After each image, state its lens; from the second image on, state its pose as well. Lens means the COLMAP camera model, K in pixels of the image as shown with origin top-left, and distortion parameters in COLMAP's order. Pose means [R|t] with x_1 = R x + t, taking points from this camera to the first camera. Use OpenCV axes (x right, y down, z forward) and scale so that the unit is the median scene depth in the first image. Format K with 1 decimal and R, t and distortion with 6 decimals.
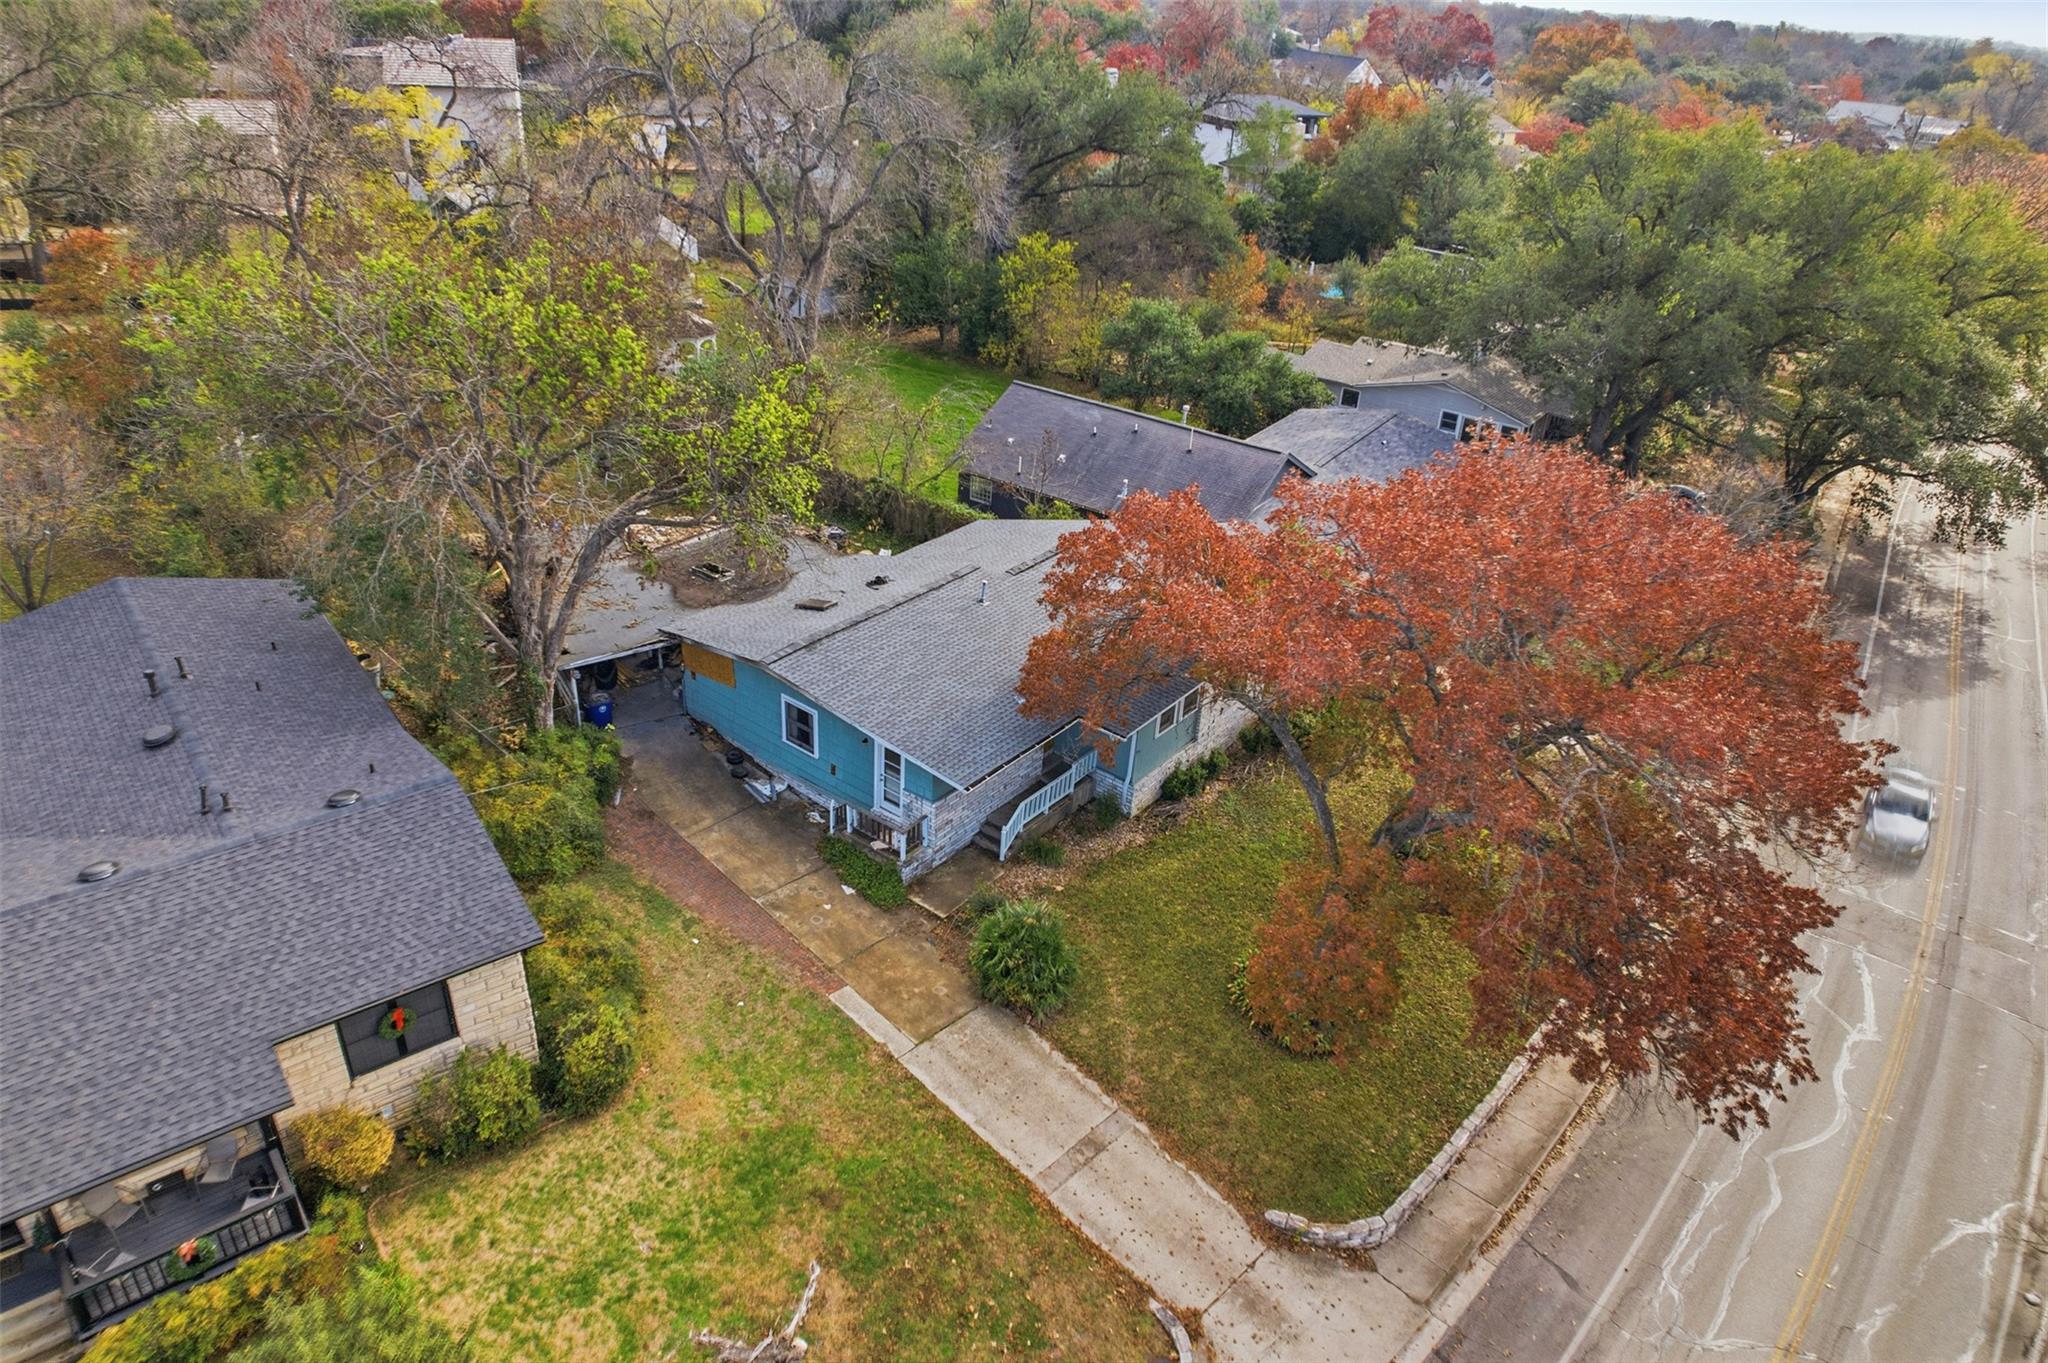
lens RADIAL K [[1323.8, 0, 1111.1], [0, 1323.8, 708.8], [0, 0, 1]] dist [-0.070218, 0.068746]
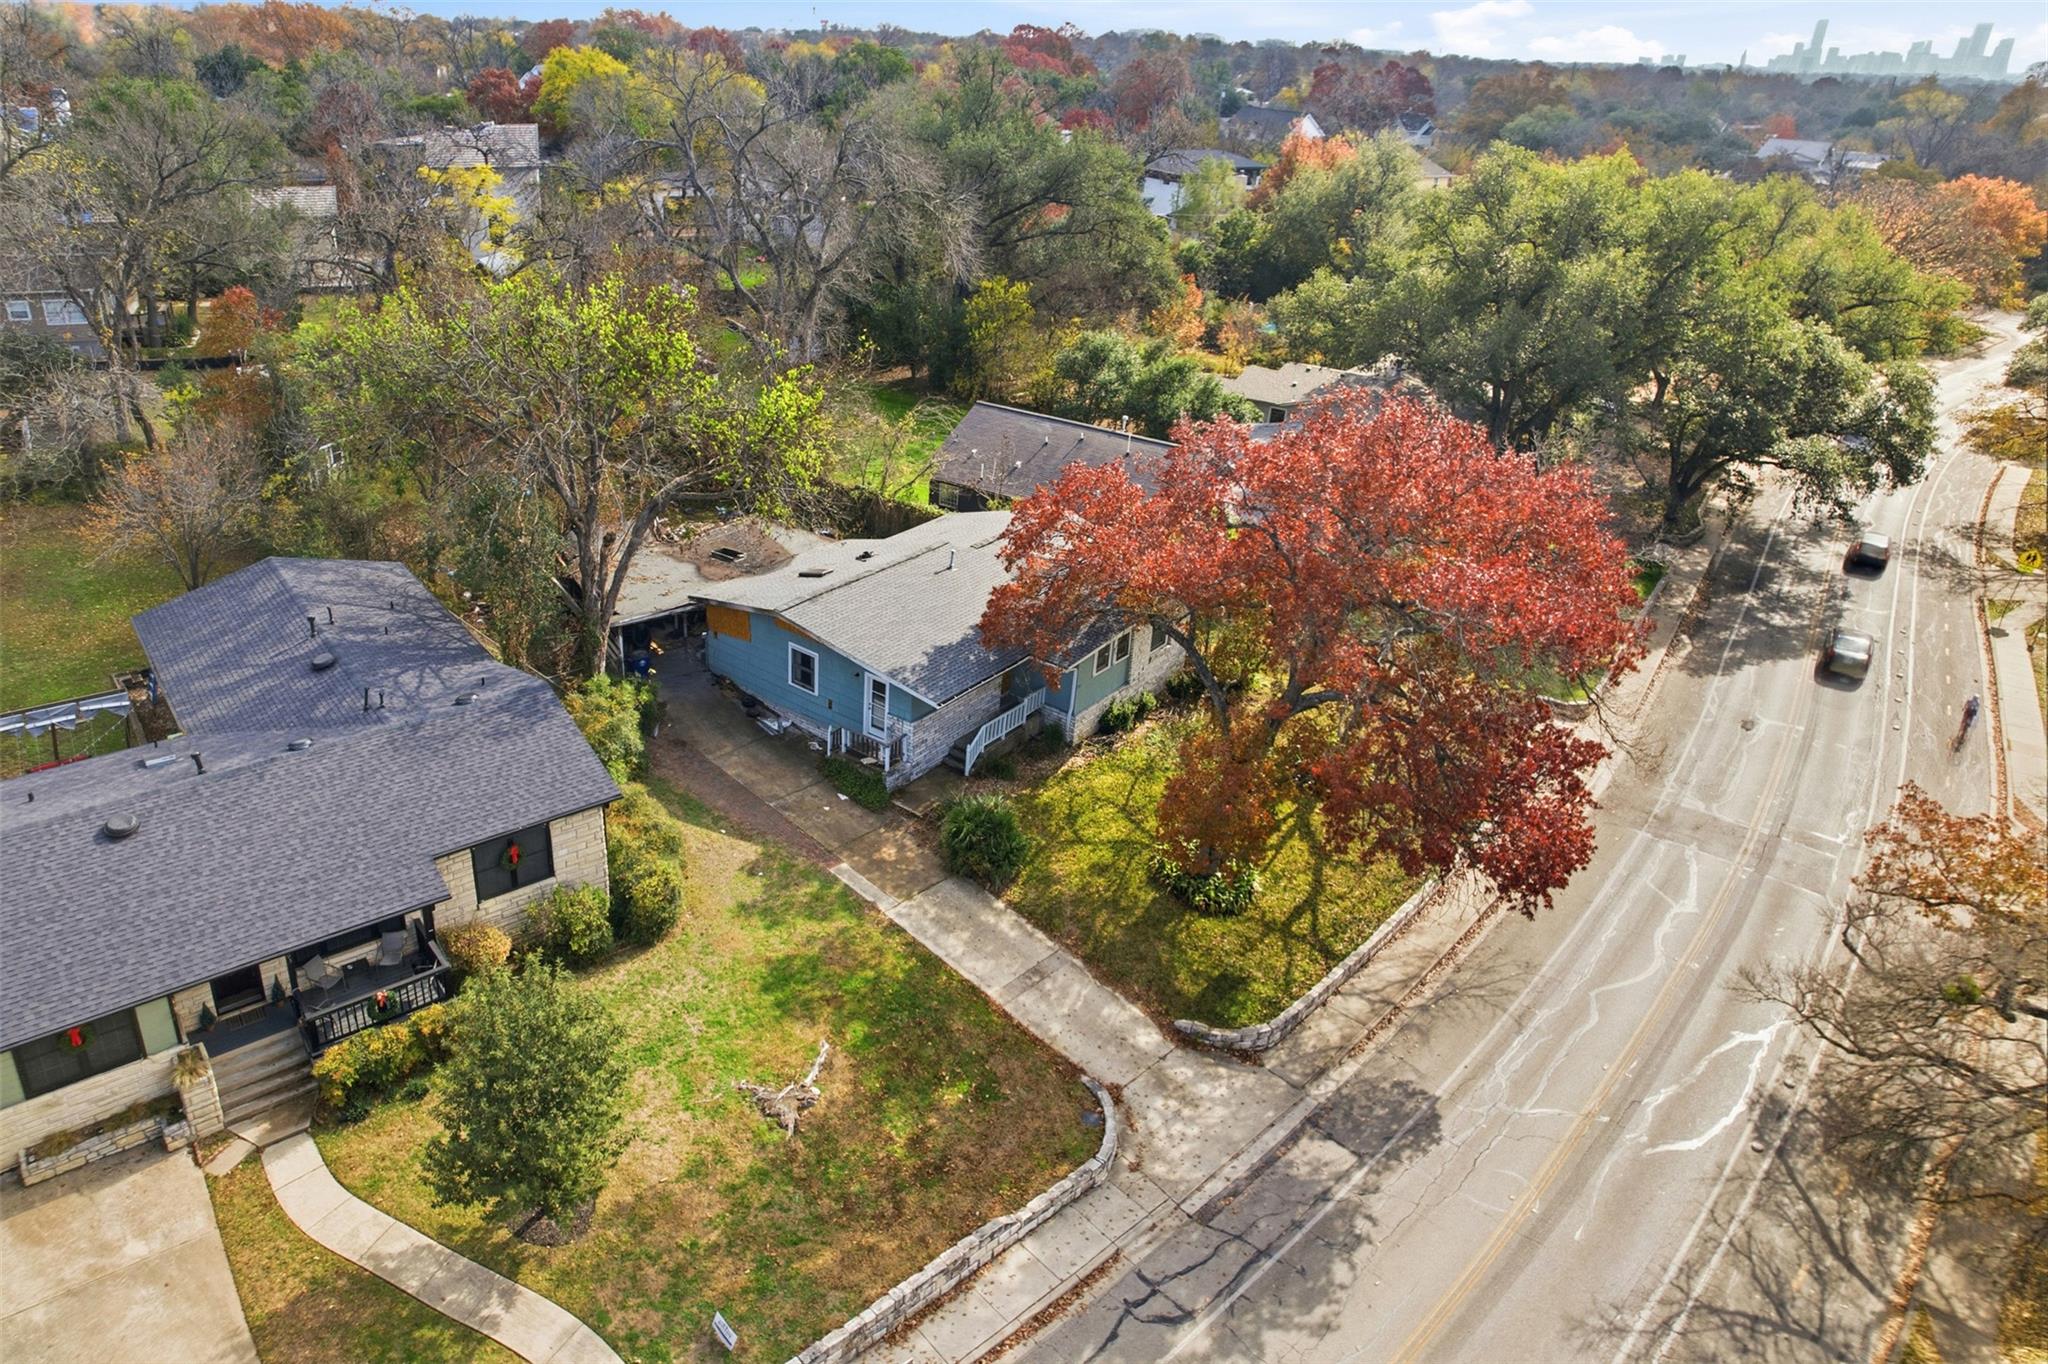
lens RADIAL K [[1270.5, 0, 1014.8], [0, 1270.5, 674.7], [0, 0, 1]] dist [-0.060864, 0.052942]
pose [[0.998772, -0.011447, -0.048212, 0.018712], [0.009152, 0.998826, -0.047563, 0.076948], [0.048700, 0.047063, 0.997704, -0.173120]]
